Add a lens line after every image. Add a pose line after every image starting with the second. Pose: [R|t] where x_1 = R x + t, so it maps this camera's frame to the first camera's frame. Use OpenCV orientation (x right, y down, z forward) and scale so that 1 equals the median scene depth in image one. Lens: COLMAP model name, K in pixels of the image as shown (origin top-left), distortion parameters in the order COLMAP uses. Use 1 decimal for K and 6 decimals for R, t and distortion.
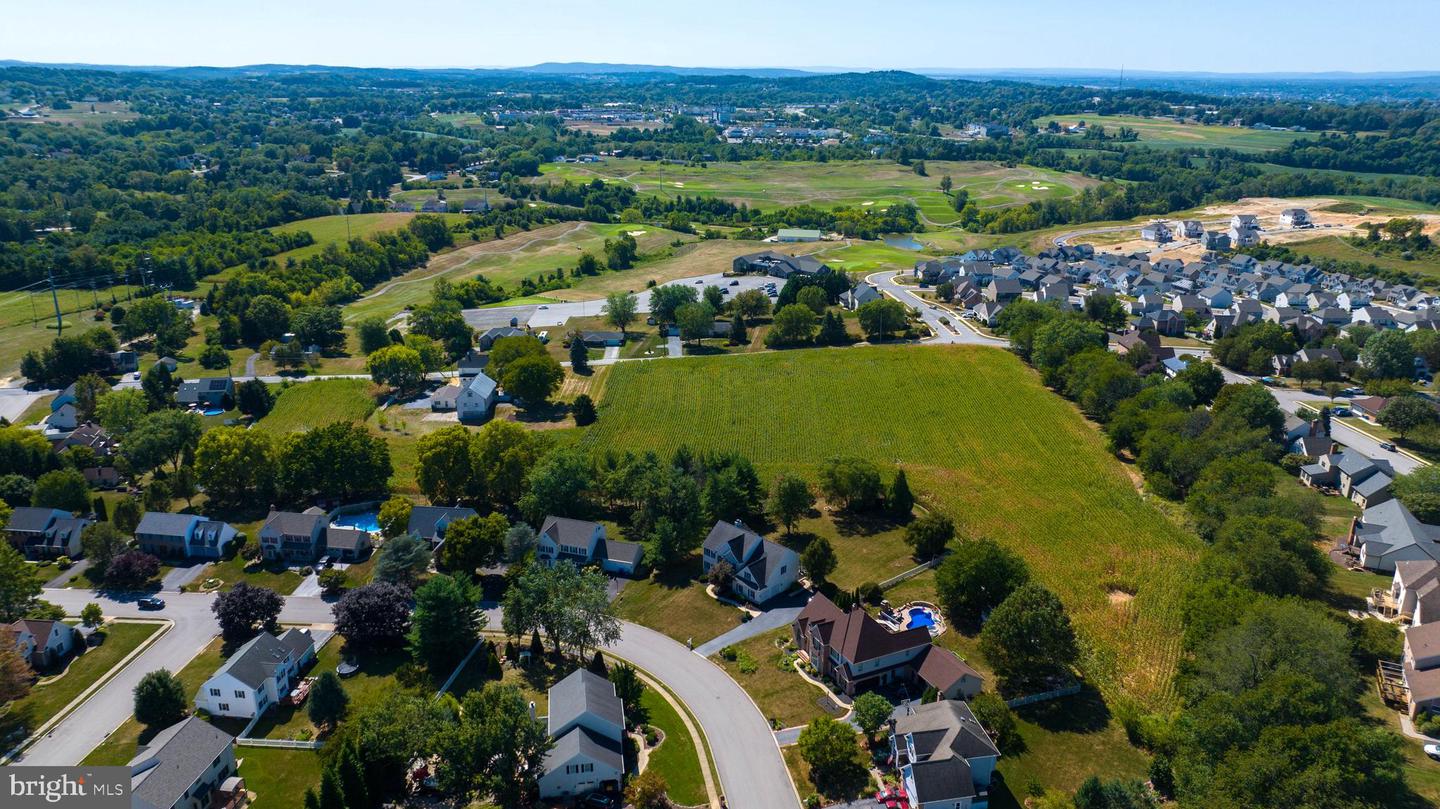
lens RADIAL K [[1015.0, 0, 726.5], [0, 1015.0, 401.4], [0, 0, 1]] dist [-0.030909, 0.034678]
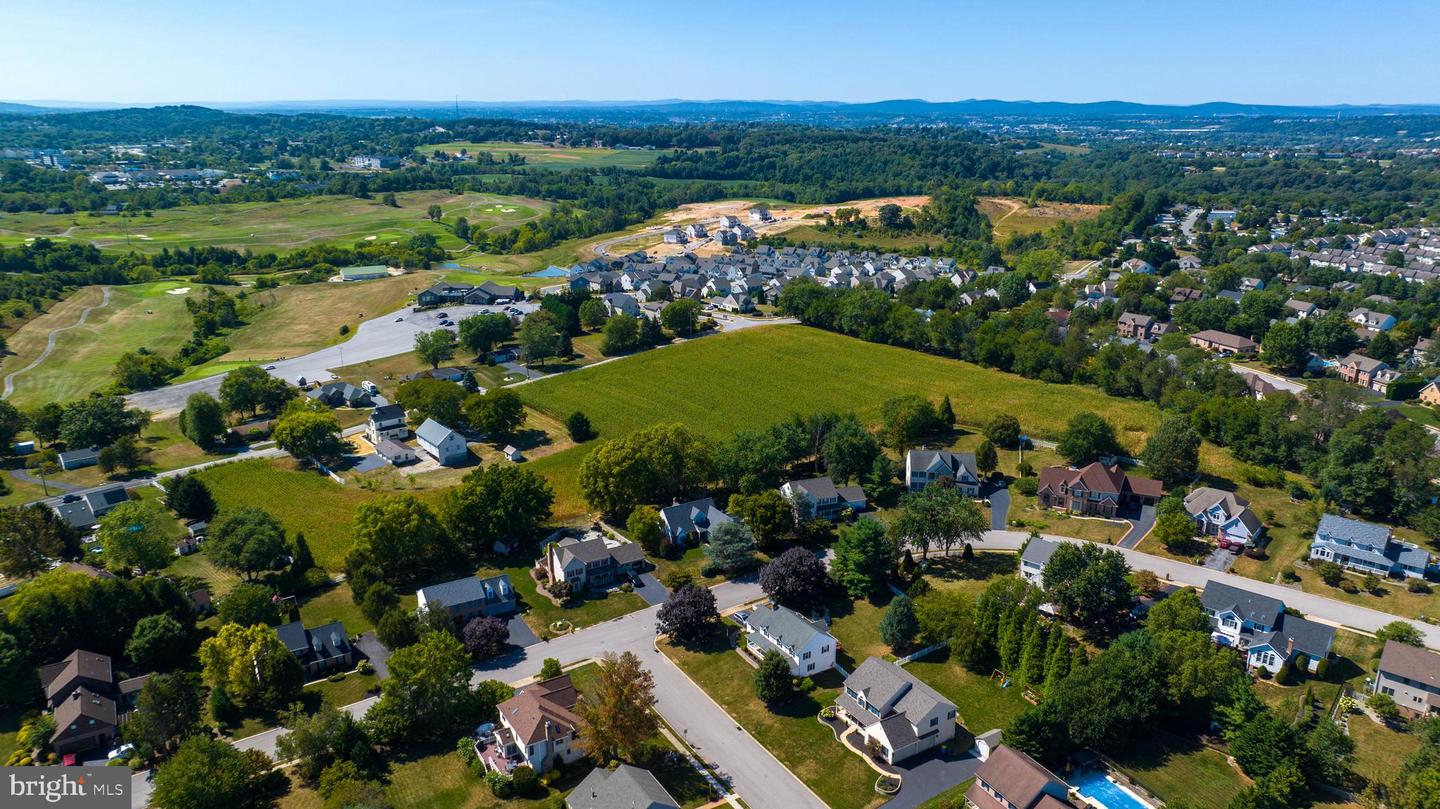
lens RADIAL K [[1015.0, 0, 726.5], [0, 1015.0, 401.4], [0, 0, 1]] dist [-0.030909, 0.034678]
pose [[0.792334, -0.182009, 0.582305, -0.194617], [0.198559, 0.979429, 0.035960, -0.007495], [-0.576871, 0.087130, 0.812175, 0.019592]]
